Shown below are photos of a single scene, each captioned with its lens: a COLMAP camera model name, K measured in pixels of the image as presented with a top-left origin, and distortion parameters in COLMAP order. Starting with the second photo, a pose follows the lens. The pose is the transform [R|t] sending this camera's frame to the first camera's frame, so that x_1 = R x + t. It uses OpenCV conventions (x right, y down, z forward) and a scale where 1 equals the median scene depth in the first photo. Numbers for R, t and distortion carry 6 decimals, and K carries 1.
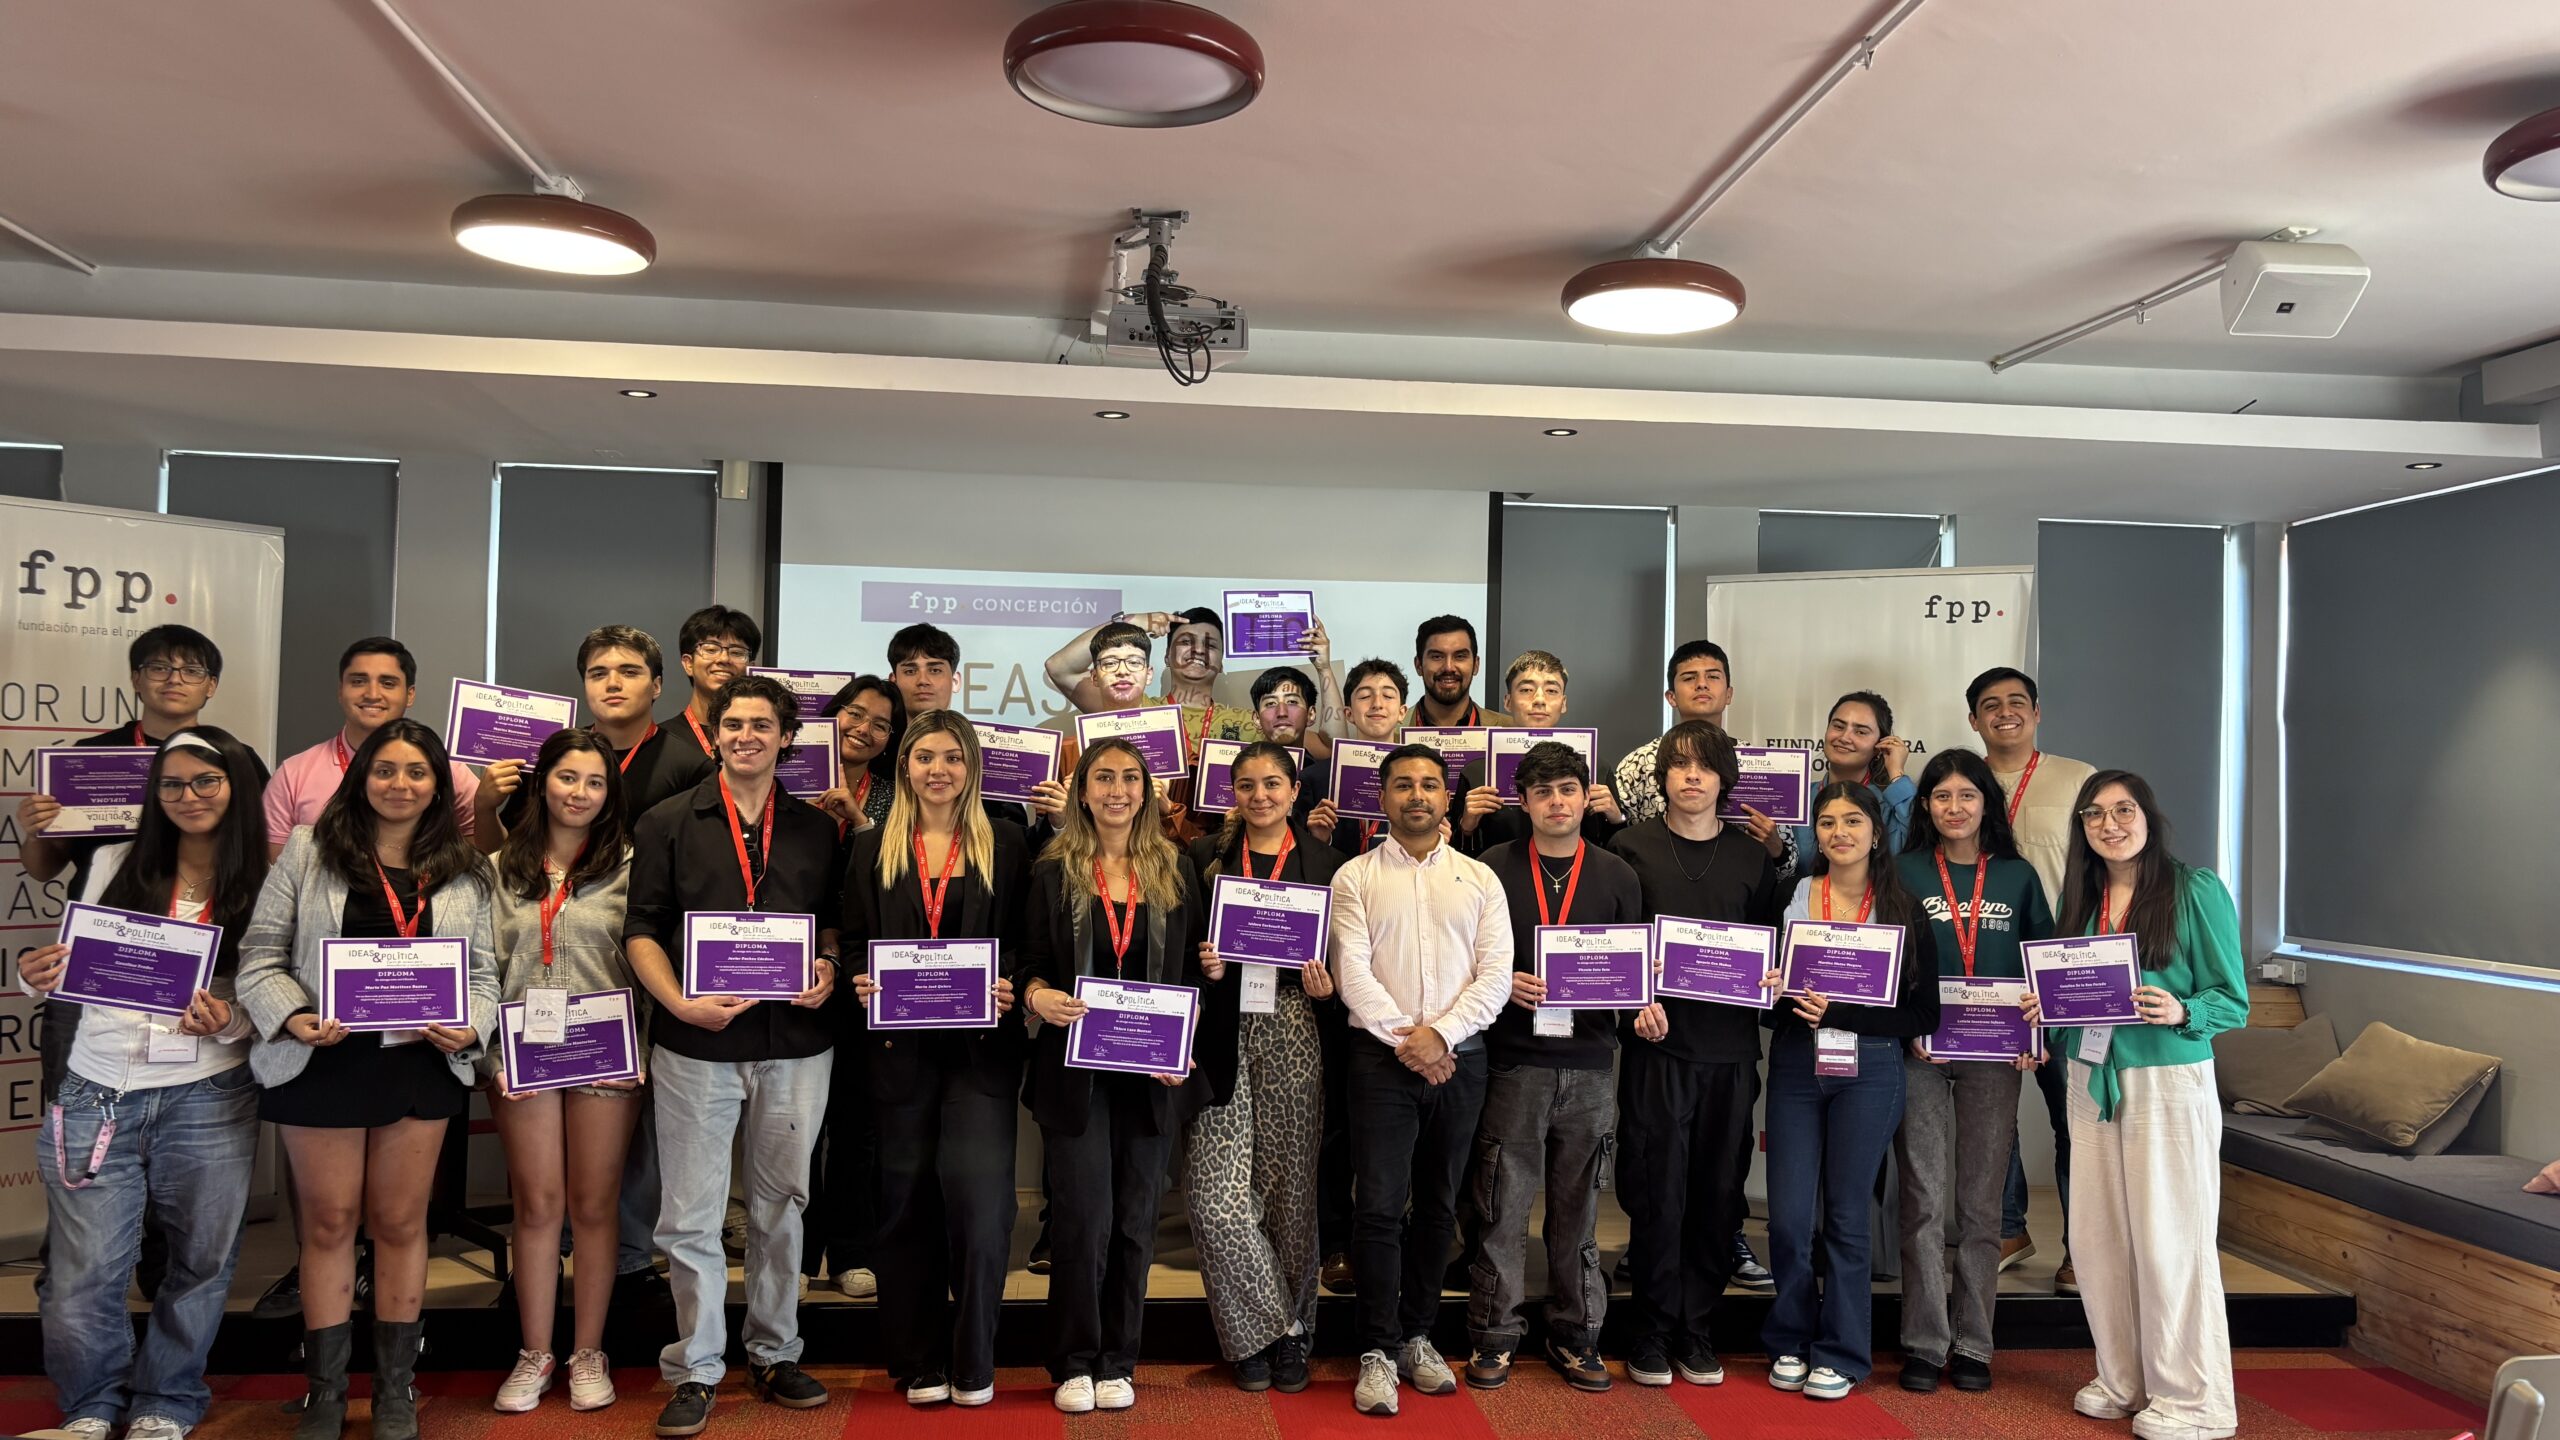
lens RADIAL K [[1945.6, 0, 1317.4], [0, 1945.6, 717.9], [0, 0, 1]] dist [0.037891, 0.000336]
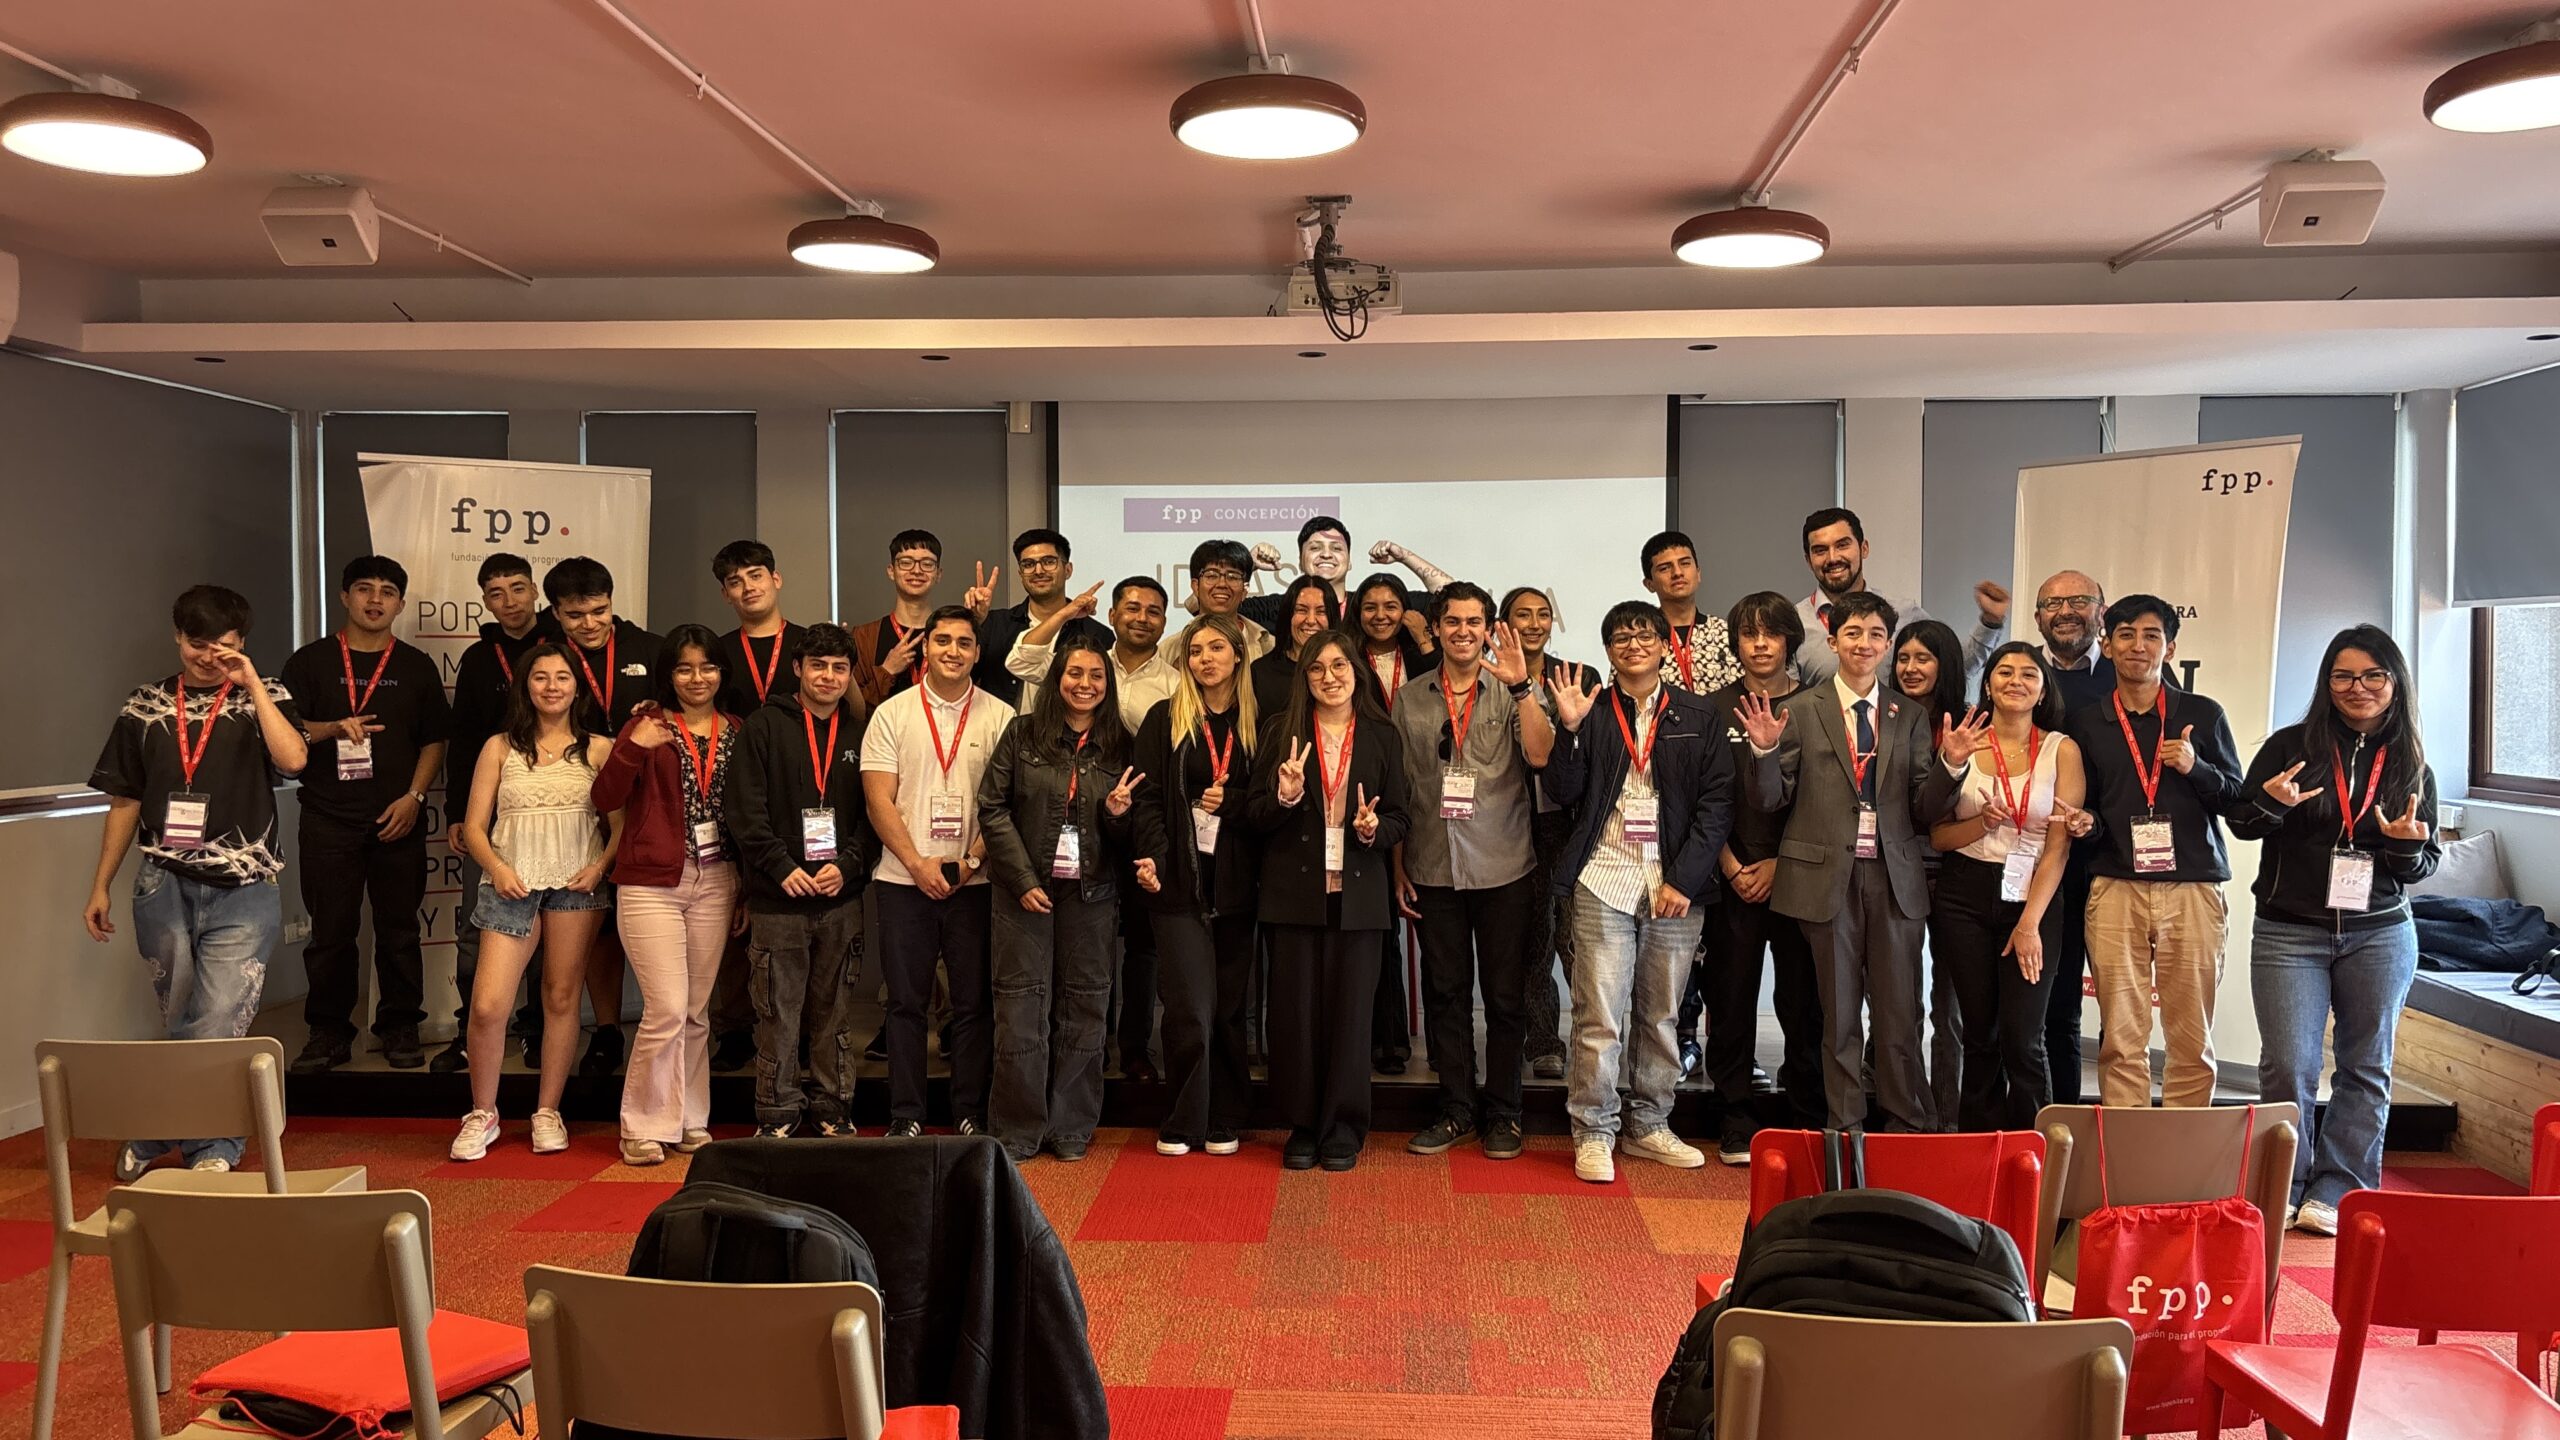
lens RADIAL K [[1945.6, 0, 1285.0], [0, 1945.6, 720.6], [0, 0, 1]] dist [0.037891, 0.000336]
pose [[0.985674, -0.018022, -0.167694, 0.089551], [0.026924, 0.998338, 0.050961, 0.006855], [0.166497, -0.054746, 0.984521, -0.225256]]
